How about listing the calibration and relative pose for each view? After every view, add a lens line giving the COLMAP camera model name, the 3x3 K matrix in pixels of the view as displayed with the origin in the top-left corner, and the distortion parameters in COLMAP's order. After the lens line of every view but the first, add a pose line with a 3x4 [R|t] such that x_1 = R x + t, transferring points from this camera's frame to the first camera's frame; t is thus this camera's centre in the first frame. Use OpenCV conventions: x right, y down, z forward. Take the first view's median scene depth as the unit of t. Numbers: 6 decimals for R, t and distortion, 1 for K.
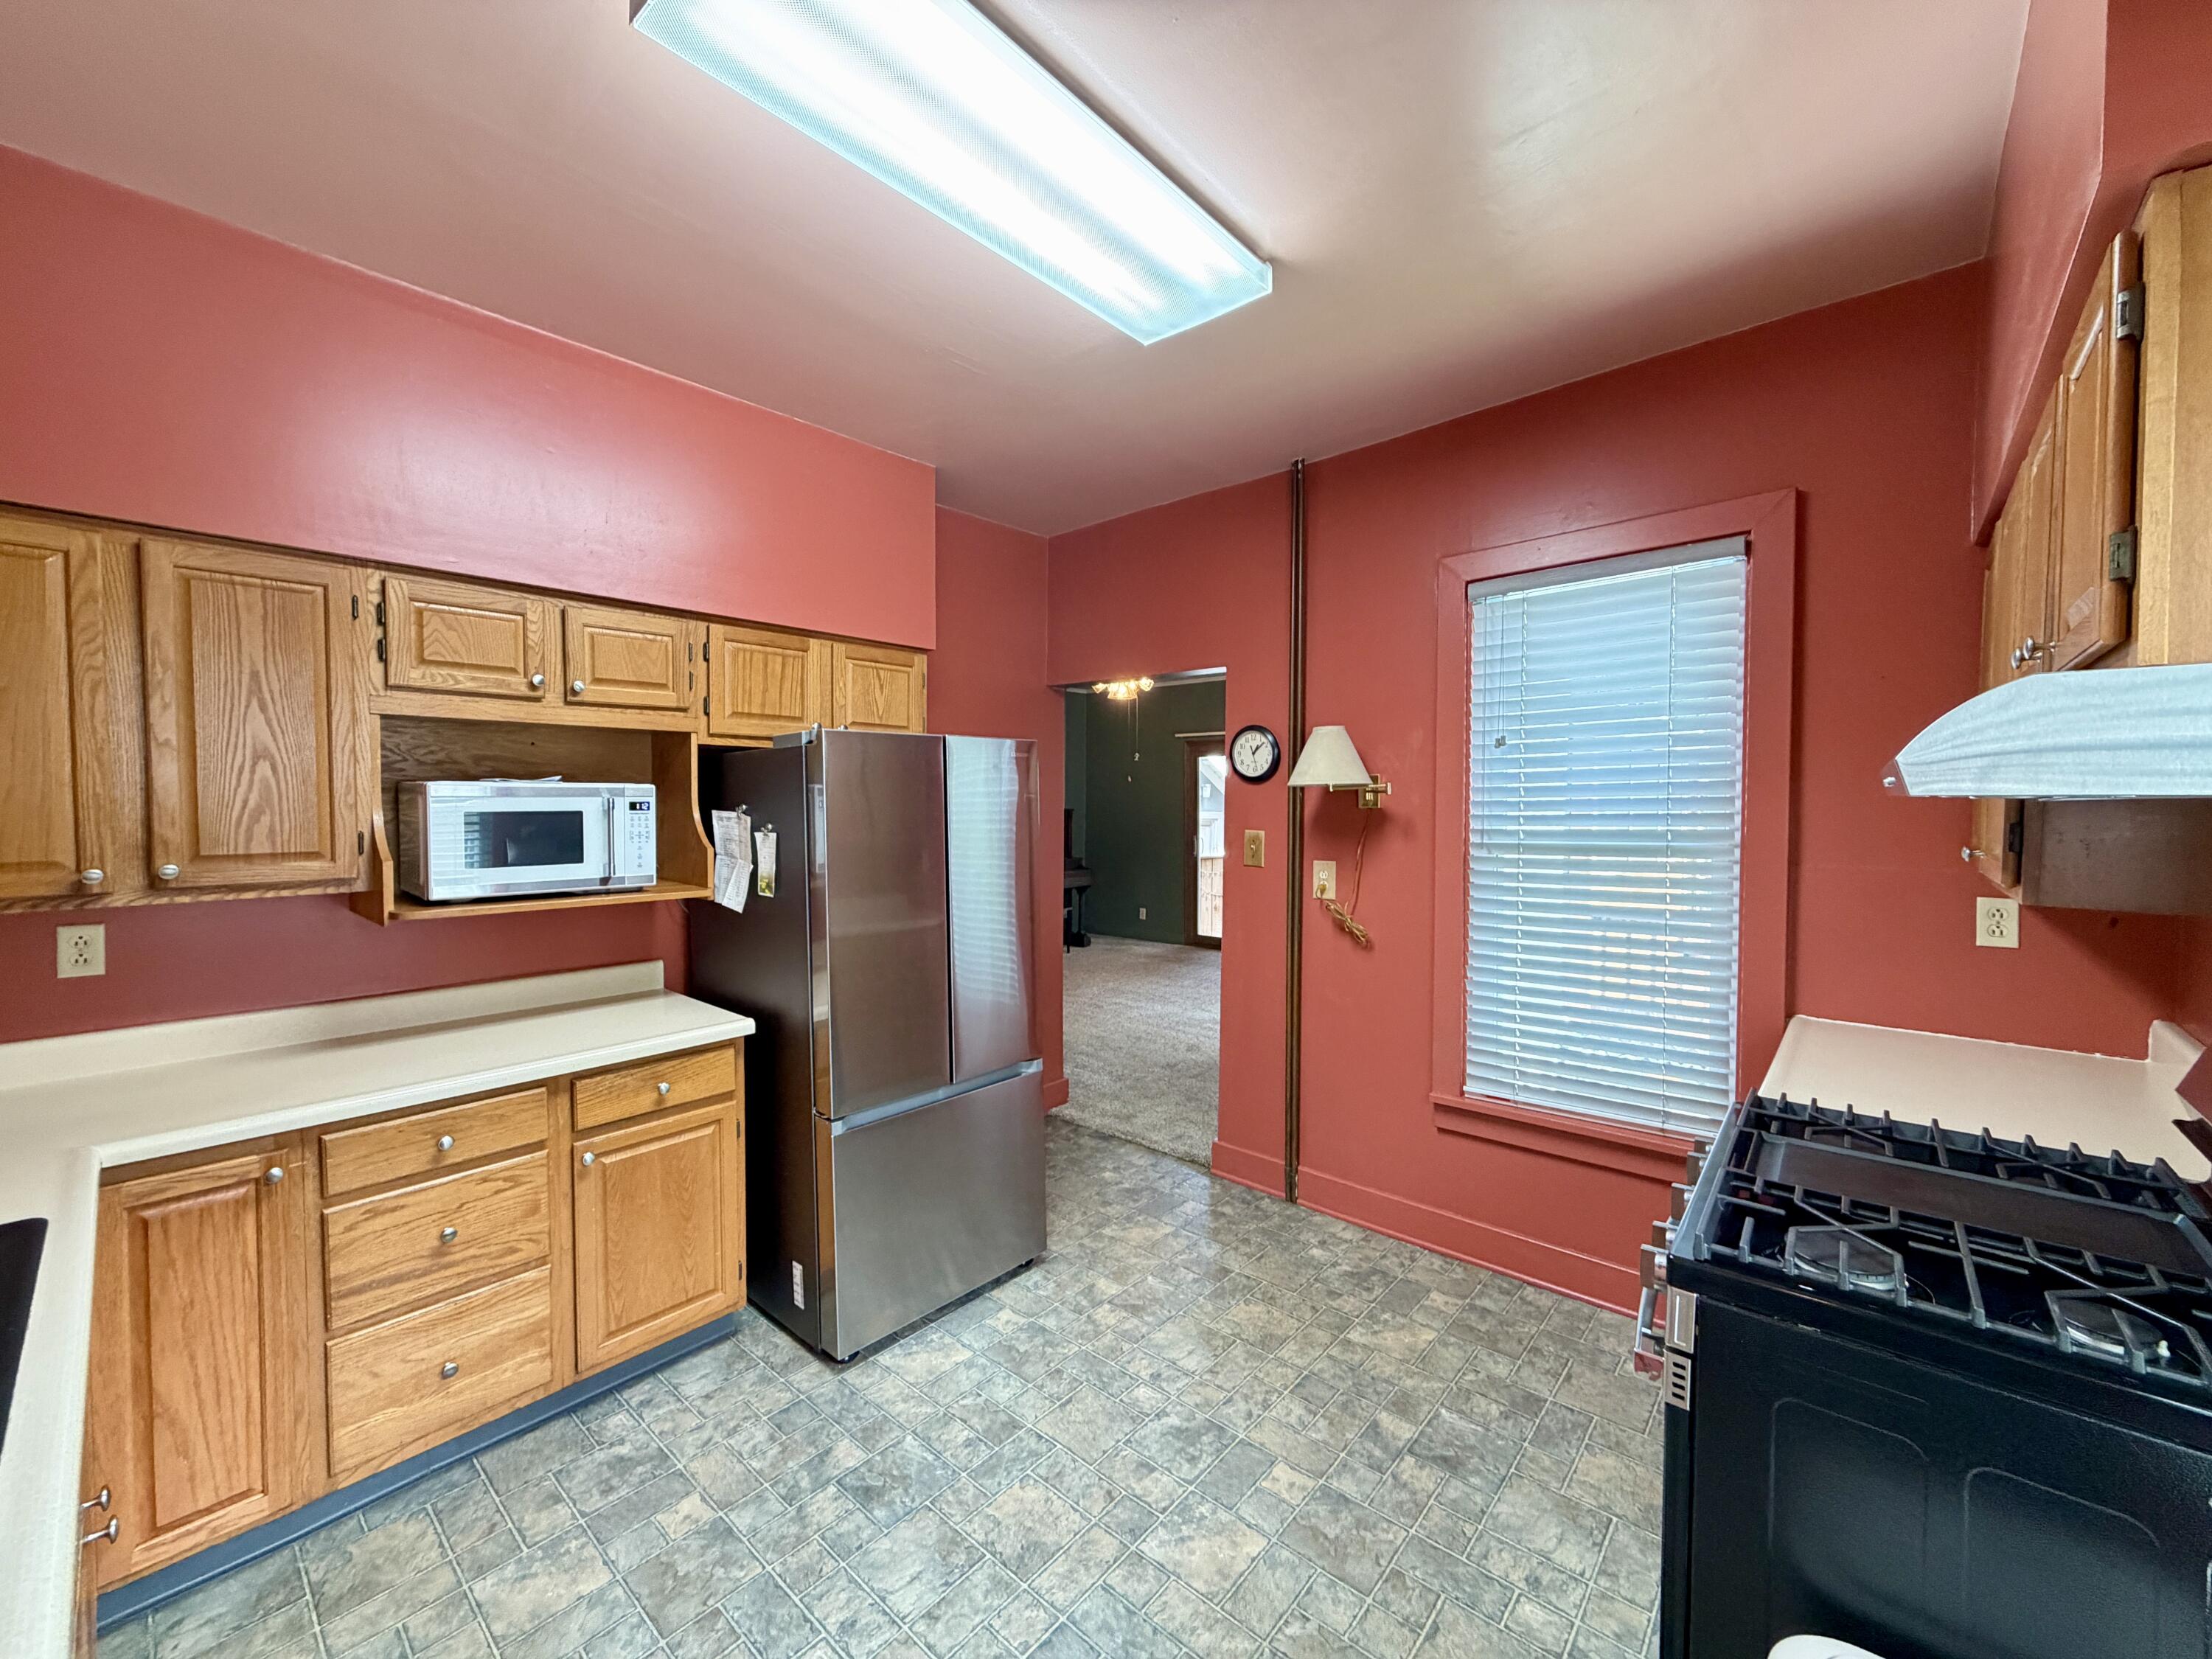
lens RADIAL K [[874.0, 0, 1101.2], [0, 874.0, 831.8], [0, 0, 1]] dist [-0.000756, 0.000035]
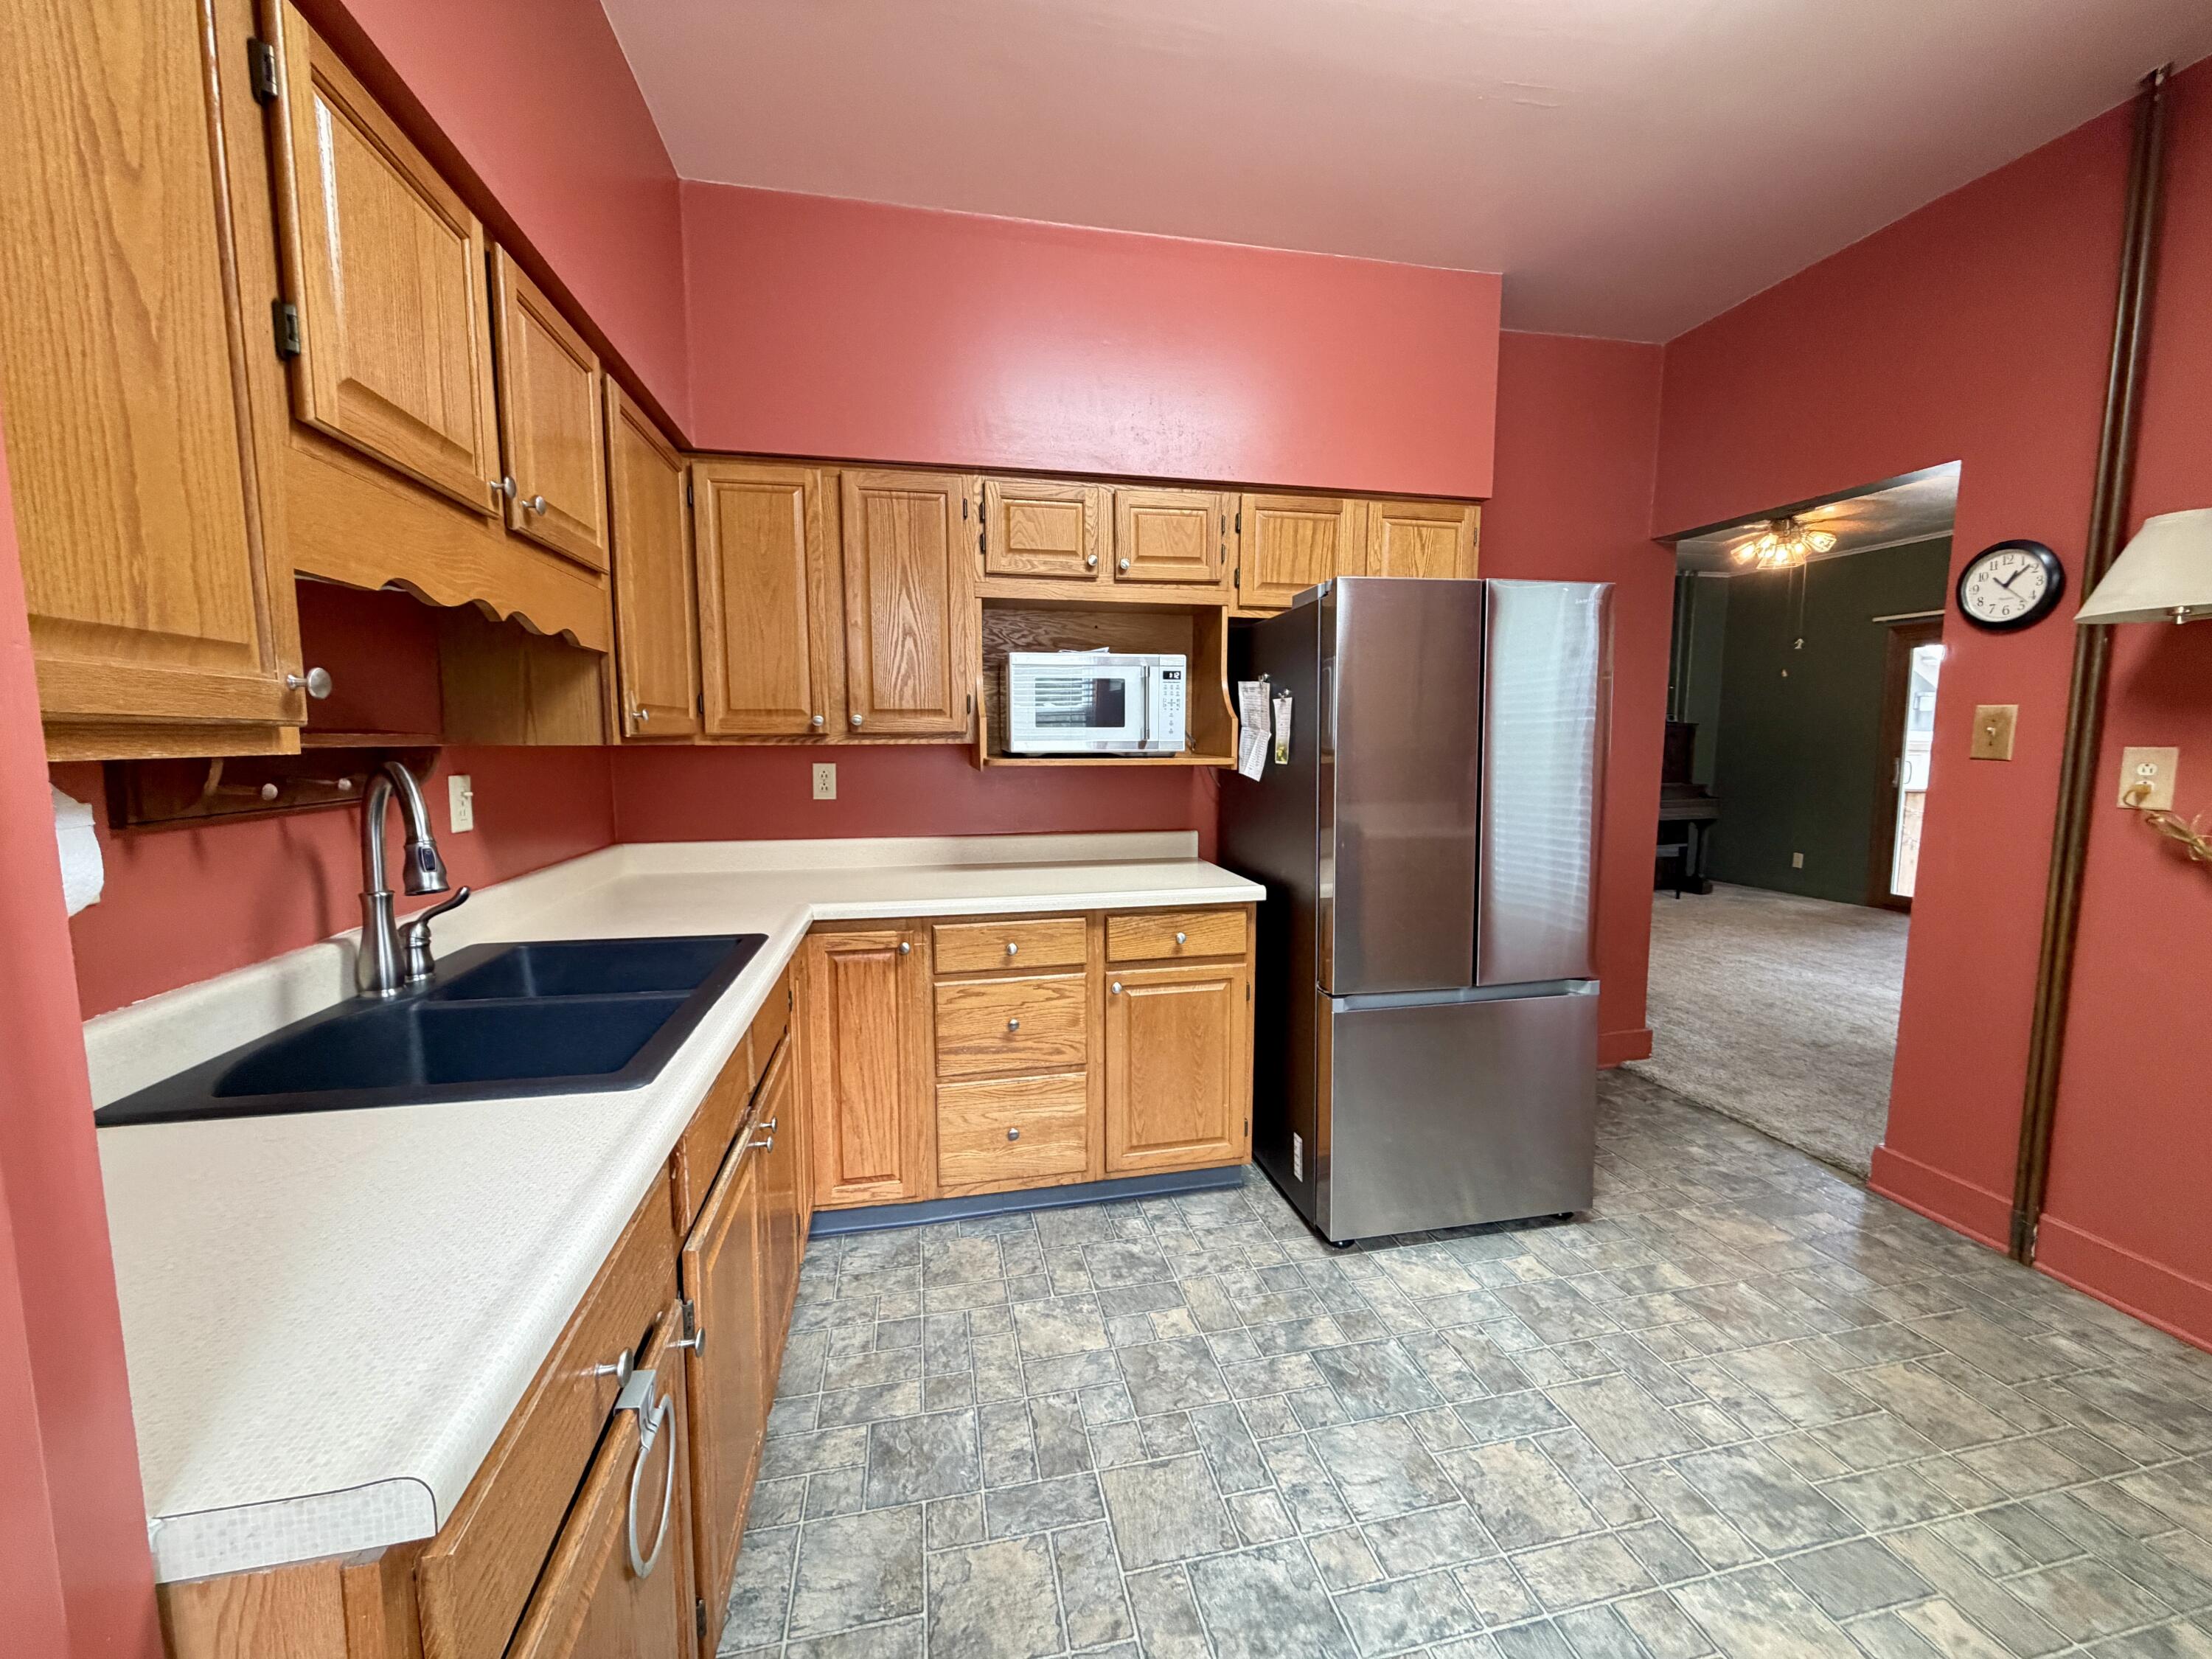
lens RADIAL K [[874.0, 0, 1105.1], [0, 874.0, 829.9], [0, 0, 1]] dist [-0.000756, 0.000035]
pose [[0.804548, 0.058675, -0.590981, 0.042808], [-0.016843, 0.996962, 0.076053, 0.080323], [0.593648, -0.051234, 0.803092, 0.096797]]
